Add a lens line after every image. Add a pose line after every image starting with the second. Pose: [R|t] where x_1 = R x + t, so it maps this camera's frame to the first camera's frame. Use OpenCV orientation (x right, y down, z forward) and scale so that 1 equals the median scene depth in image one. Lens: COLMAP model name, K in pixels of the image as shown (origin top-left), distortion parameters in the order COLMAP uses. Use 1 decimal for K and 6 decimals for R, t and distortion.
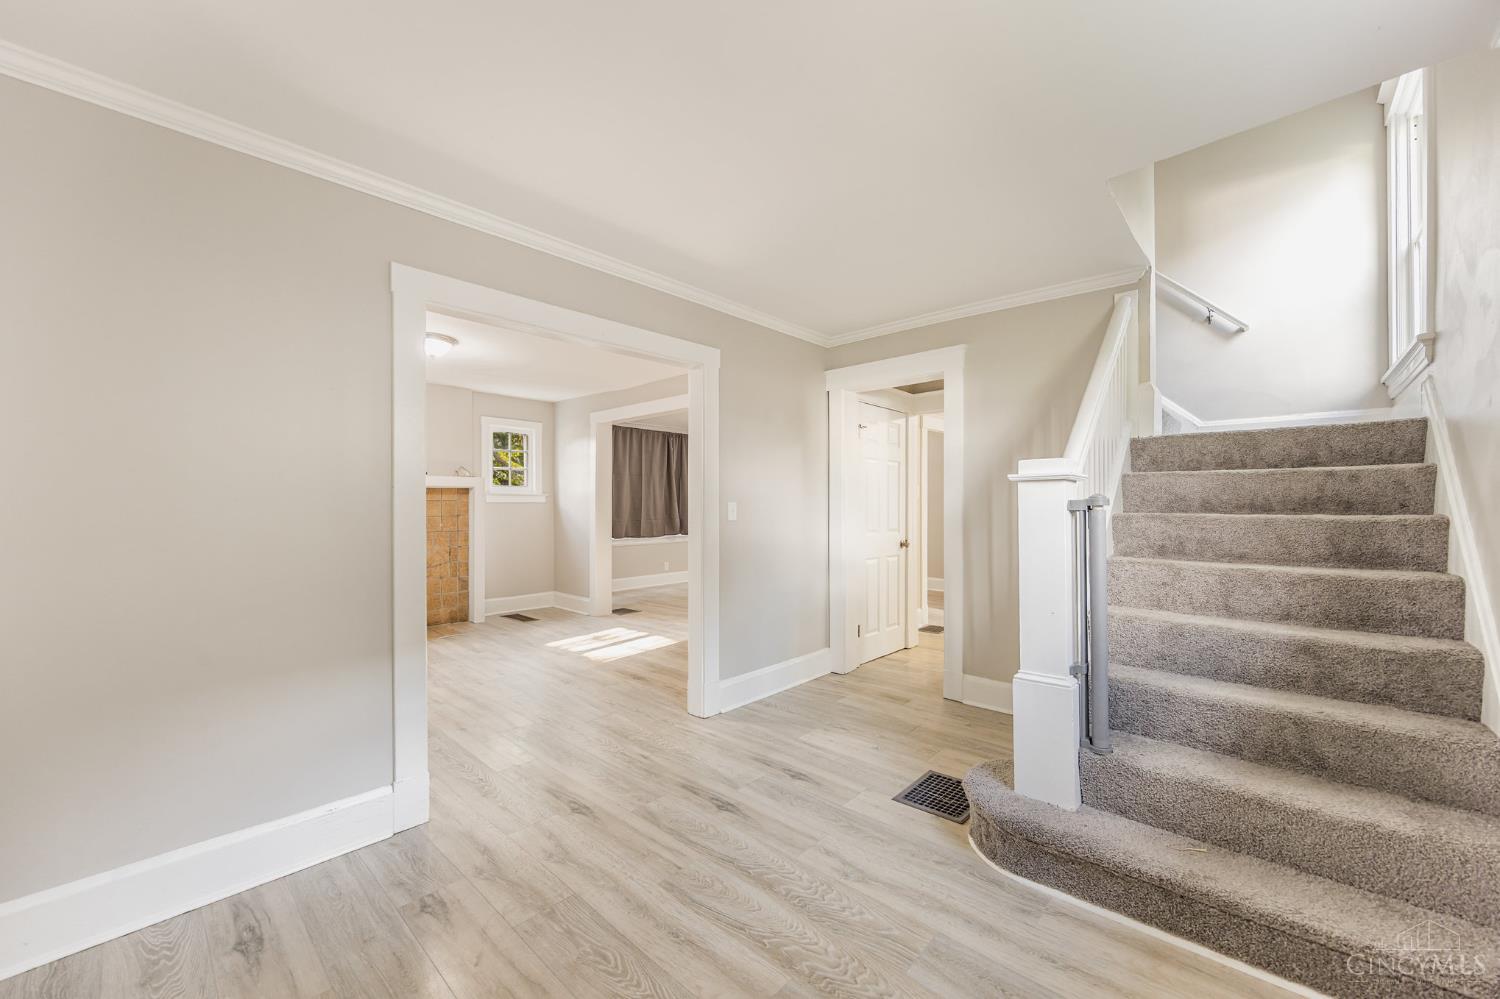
lens RADIAL K [[575.5, 0, 749.1], [0, 575.5, 506.4], [0, 0, 1]] dist [-0.000494, -0.000015]
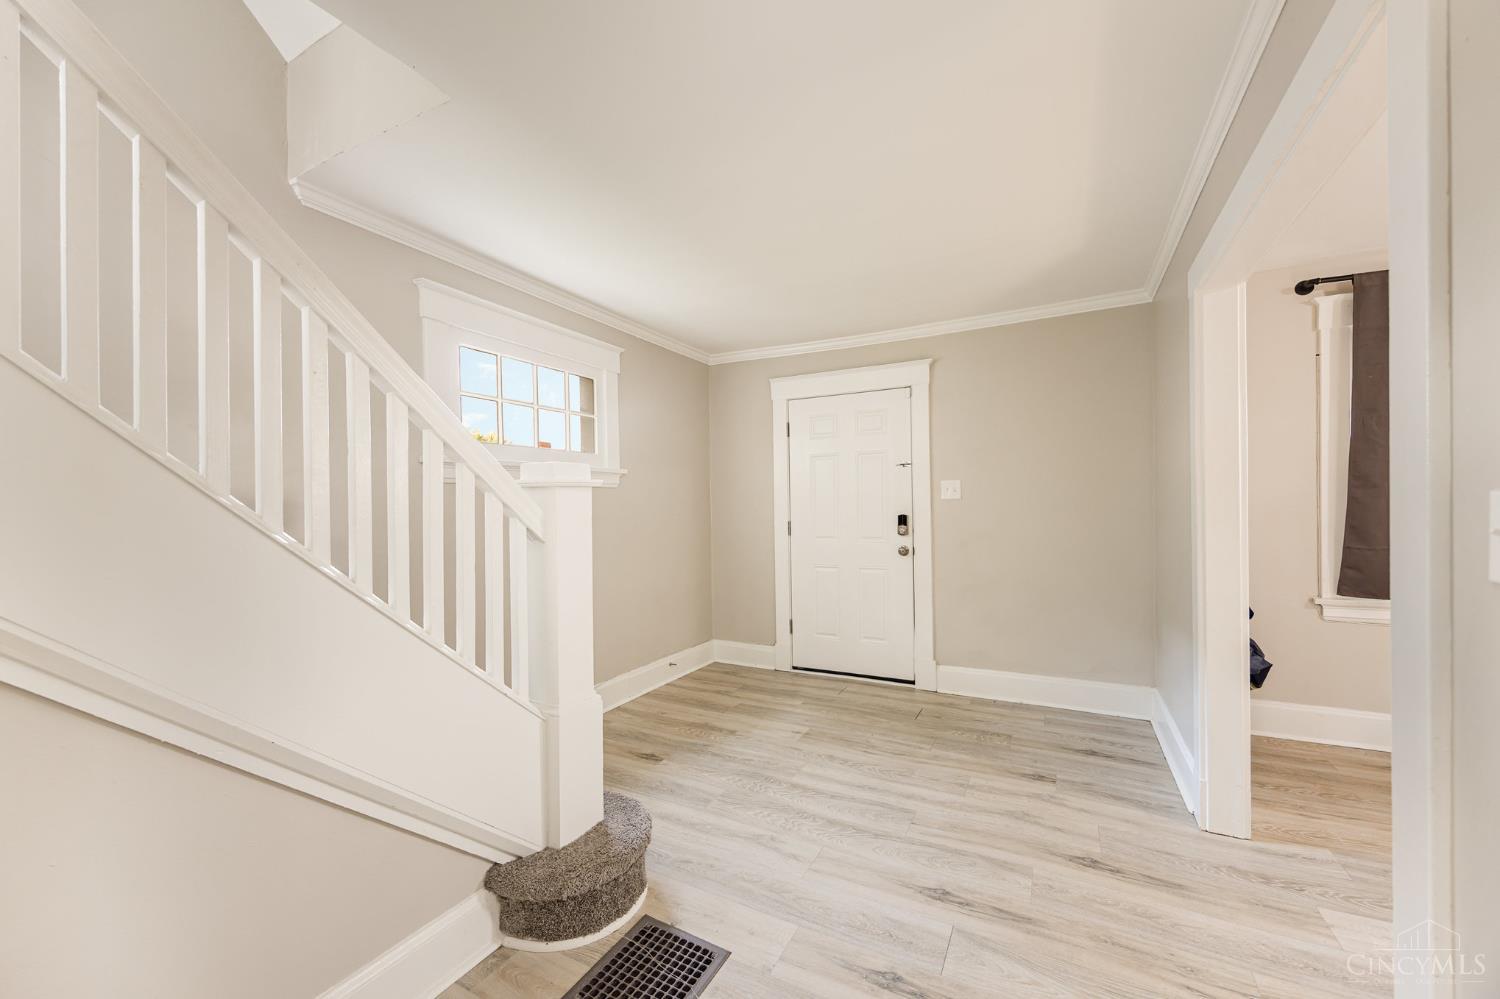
lens RADIAL K [[575.5, 0, 749.1], [0, 575.5, 506.4], [0, 0, 1]] dist [-0.000494, -0.000015]
pose [[-0.965816, 0.013665, -0.258868, 0.475307], [0.013782, 0.999904, 0.001366, -0.006898], [0.258862, -0.002249, -0.965912, 1.995128]]
